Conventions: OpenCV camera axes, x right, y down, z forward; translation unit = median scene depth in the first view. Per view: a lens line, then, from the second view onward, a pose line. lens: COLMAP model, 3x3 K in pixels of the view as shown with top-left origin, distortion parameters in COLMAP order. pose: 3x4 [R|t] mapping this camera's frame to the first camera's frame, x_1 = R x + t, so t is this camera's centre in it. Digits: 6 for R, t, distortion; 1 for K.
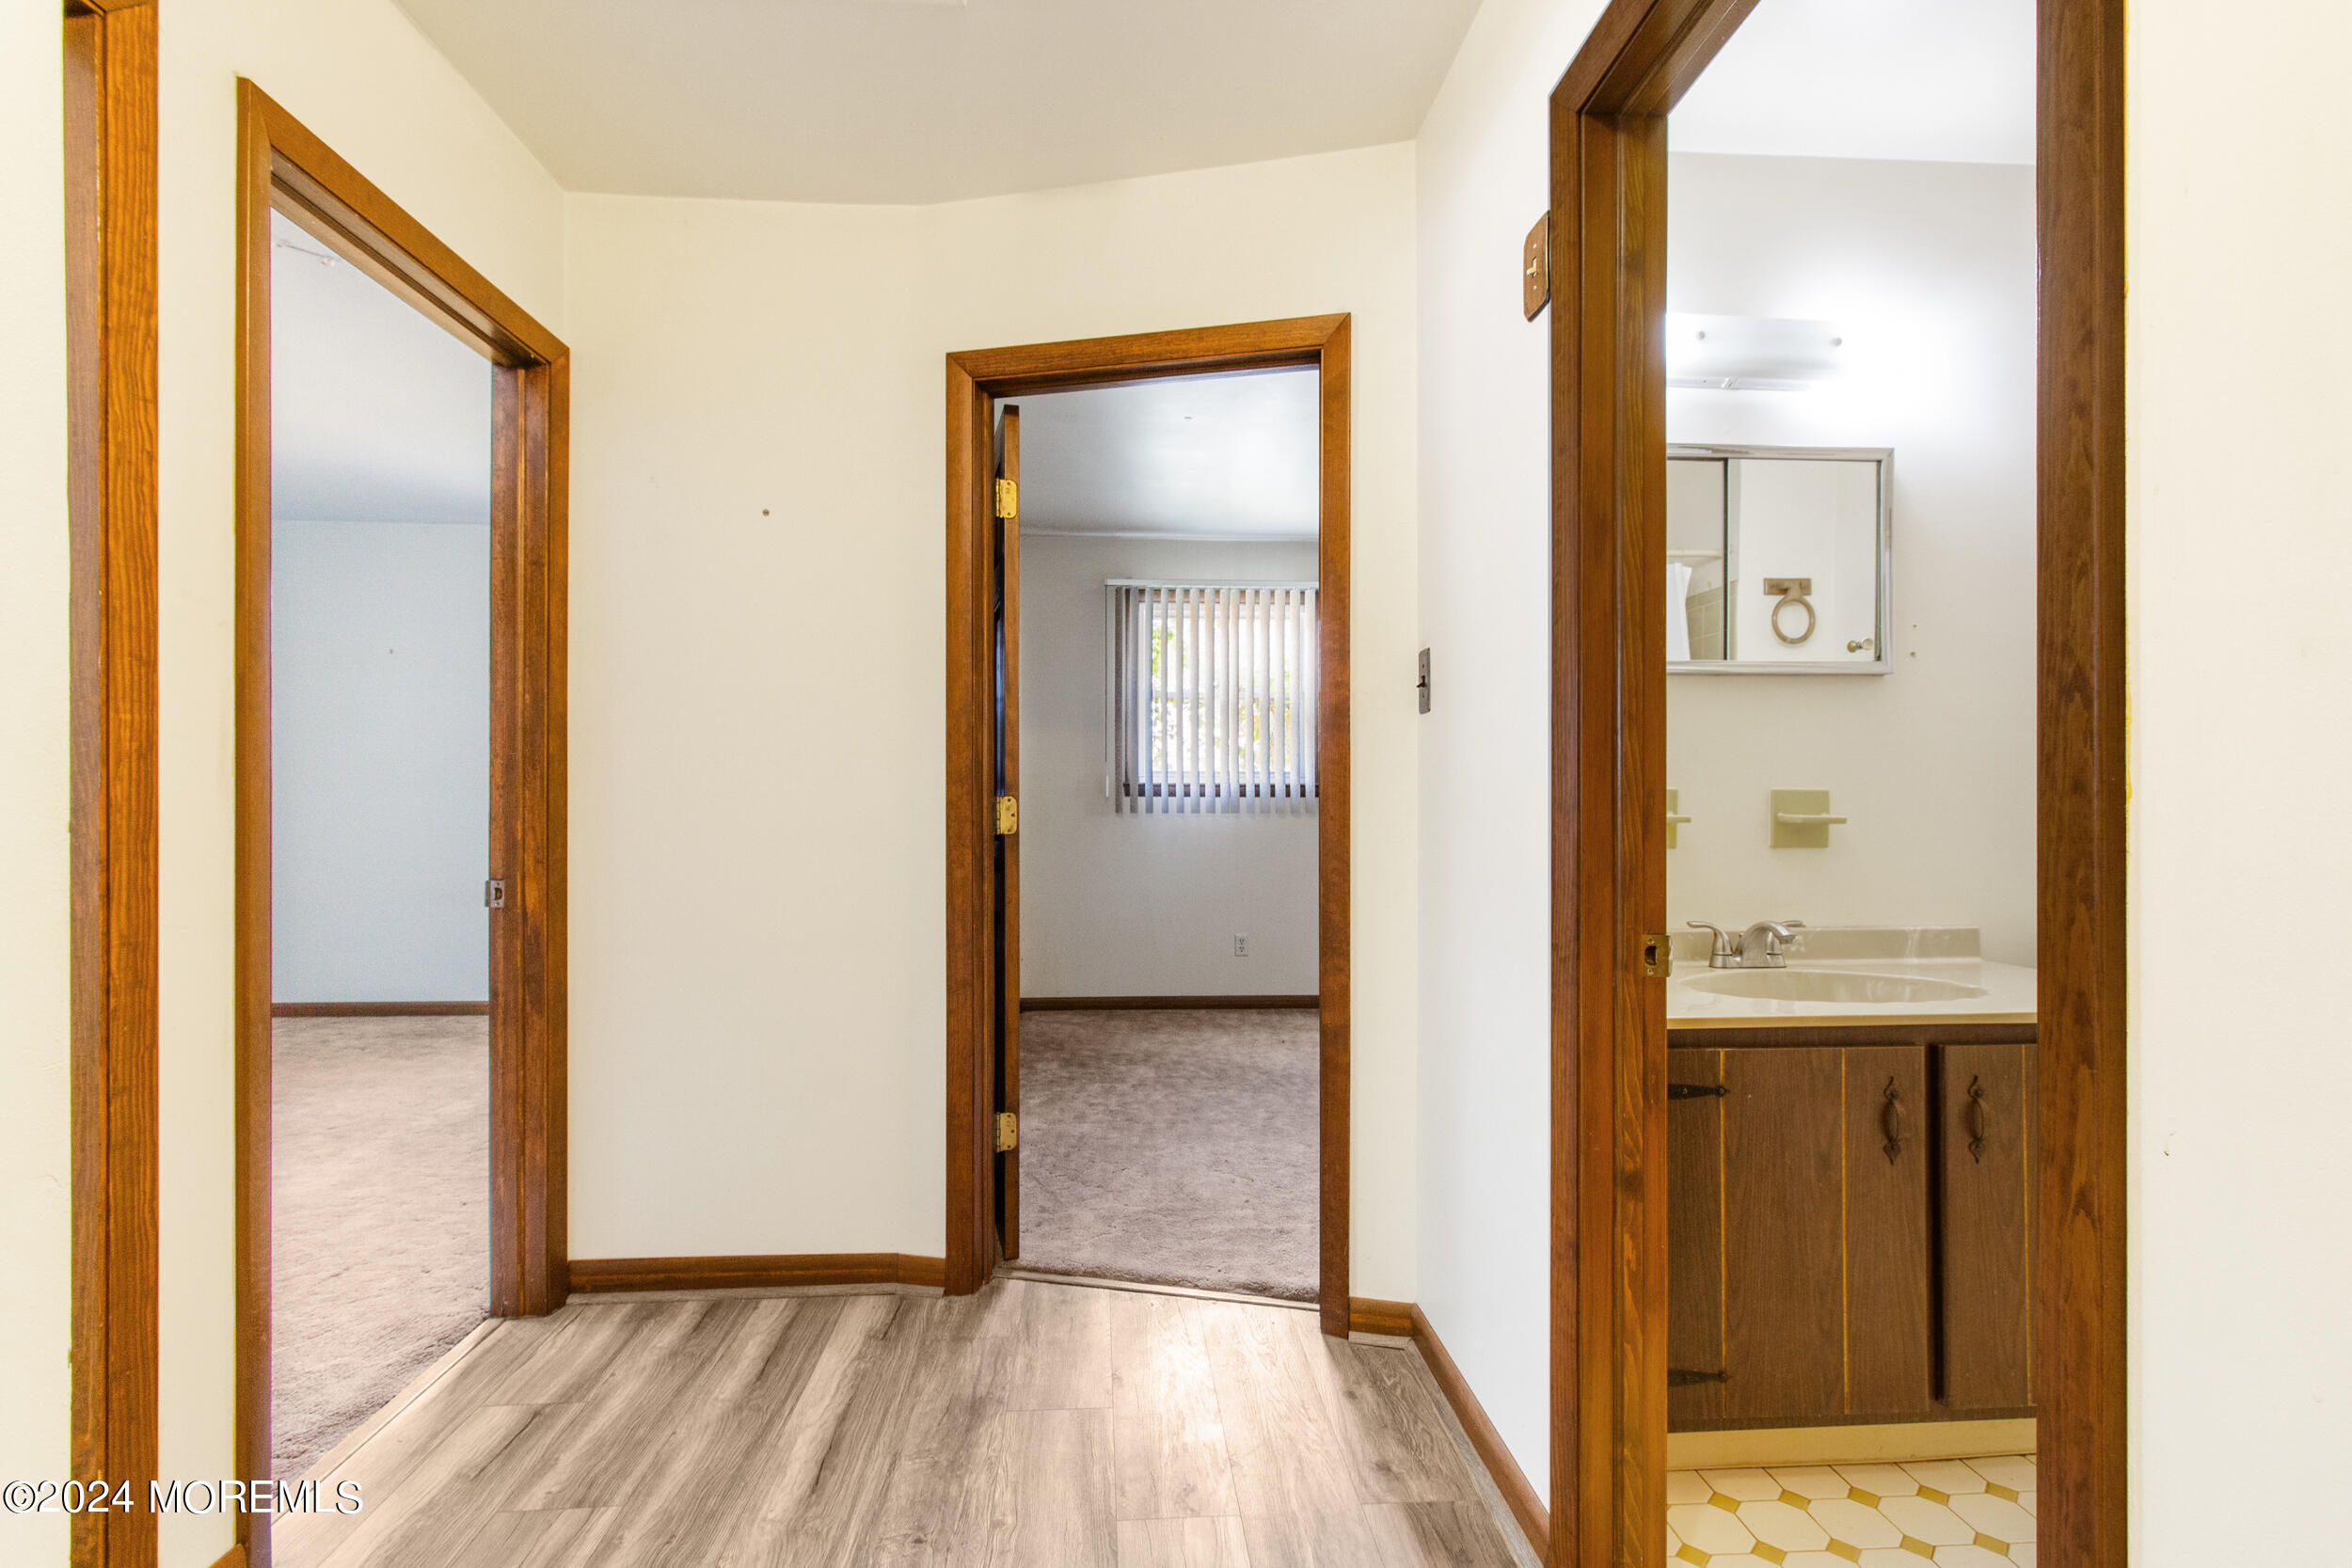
lens RADIAL K [[1113.6, 0, 1159.1], [0, 1113.6, 799.4], [0, 0, 1]] dist [0.002758, 0.000459]
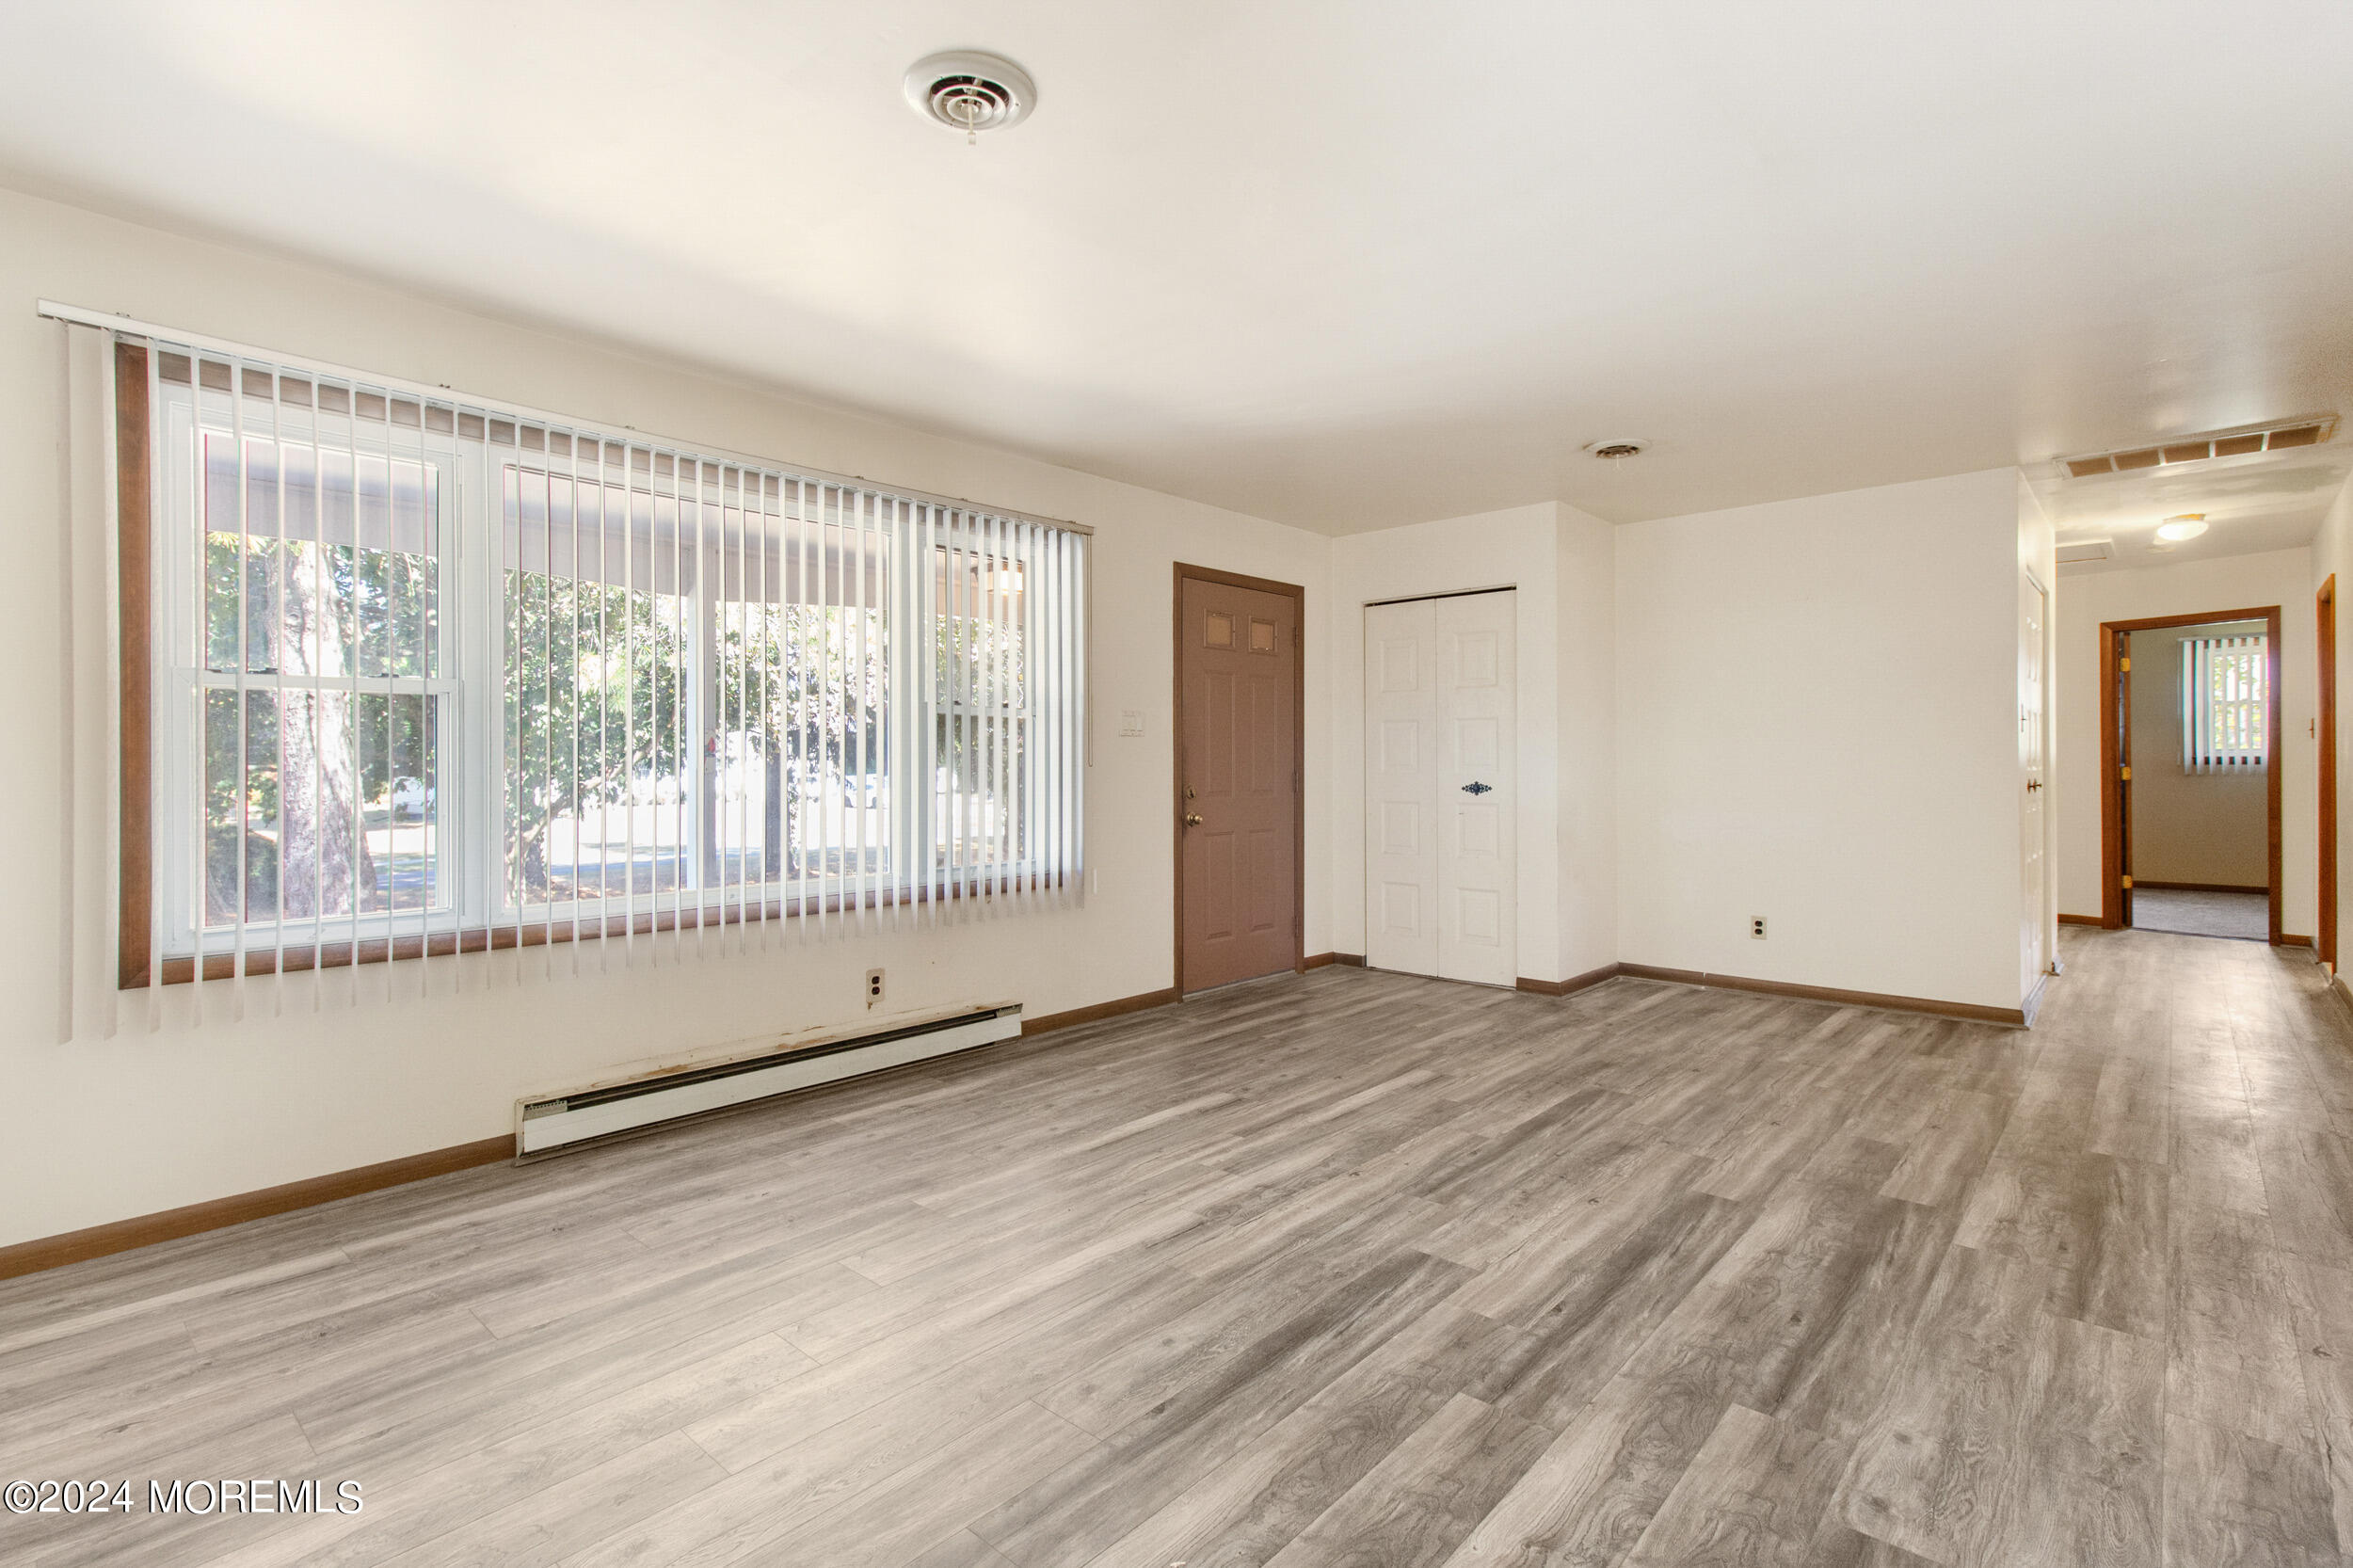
lens RADIAL K [[1114.2, 0, 1178.6], [0, 1114.2, 764.0], [0, 0, 1]] dist [0.002758, 0.000459]
pose [[0.707608, -0.008641, -0.706553, 0.235918], [0.010006, 0.999947, -0.002208, -0.042387], [0.706535, -0.005508, 0.707657, -3.870046]]
